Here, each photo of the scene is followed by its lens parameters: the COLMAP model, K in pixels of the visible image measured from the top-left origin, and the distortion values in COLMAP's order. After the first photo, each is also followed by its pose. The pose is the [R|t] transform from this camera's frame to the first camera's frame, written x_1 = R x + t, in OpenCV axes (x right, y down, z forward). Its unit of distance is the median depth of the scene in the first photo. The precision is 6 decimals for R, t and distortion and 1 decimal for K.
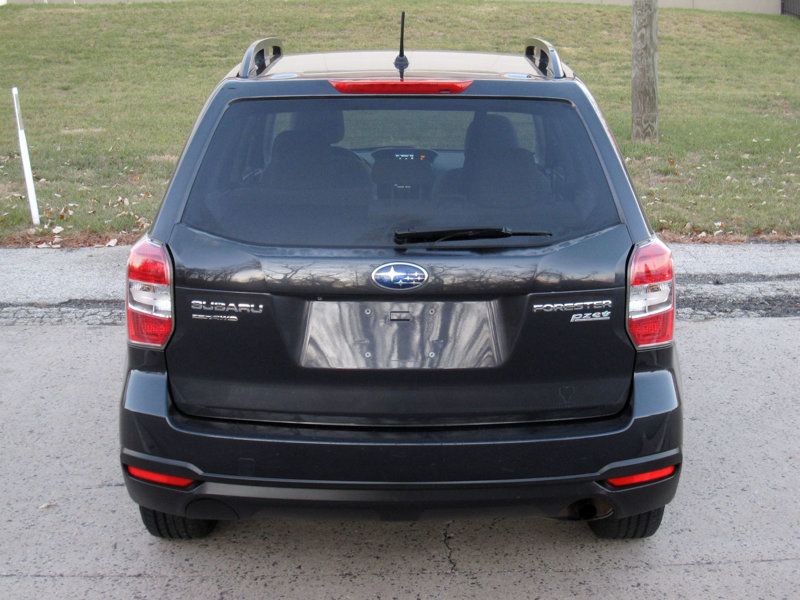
lens RADIAL K [[1446.8, 0, 400.0], [0, 1446.8, 300.0], [0, 0, 1]] dist [-0.257846, 0.387136]
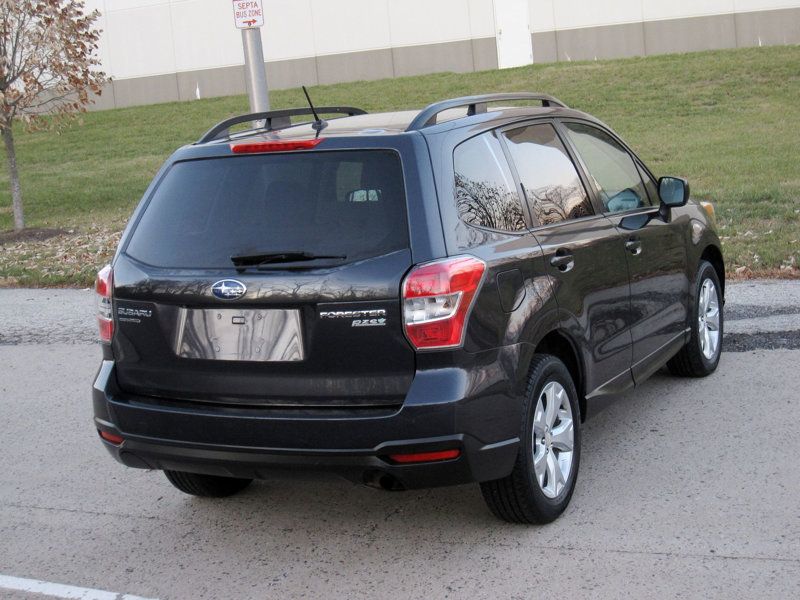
lens RADIAL K [[1457.9, 0, 416.5], [0, 1457.9, 300.6], [0, 0, 1]] dist [-0.000454, -0.250441]
pose [[0.883747, 0.003361, -0.467954, 0.757467], [-0.019818, 0.999346, -0.030248, 0.029747], [0.467546, 0.036006, 0.883235, -0.095653]]
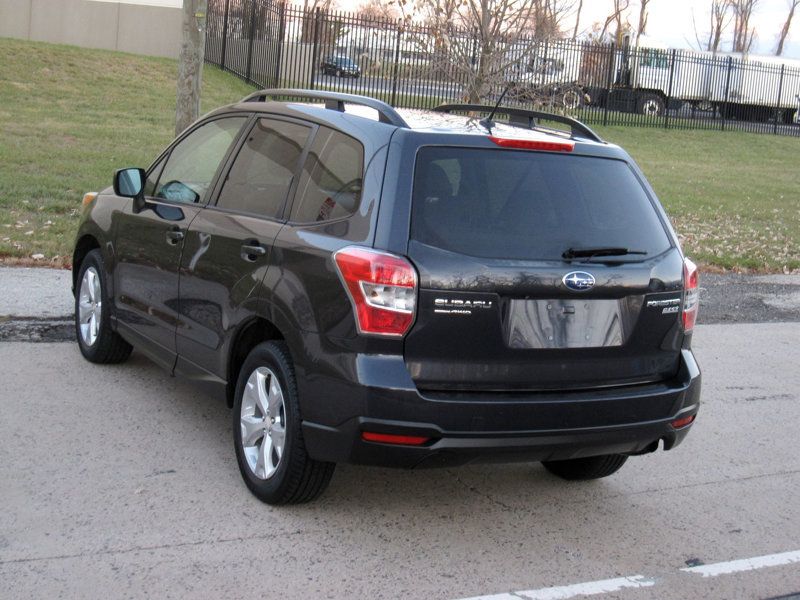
lens RADIAL K [[1457.9, 0, 416.5], [0, 1457.9, 300.6], [0, 0, 1]] dist [-0.000454, -0.250441]
pose [[0.856170, -0.001297, 0.516693, -0.845035], [0.015391, 0.999617, -0.022993, 0.031895], [-0.516465, 0.027638, 0.855862, -0.126441]]
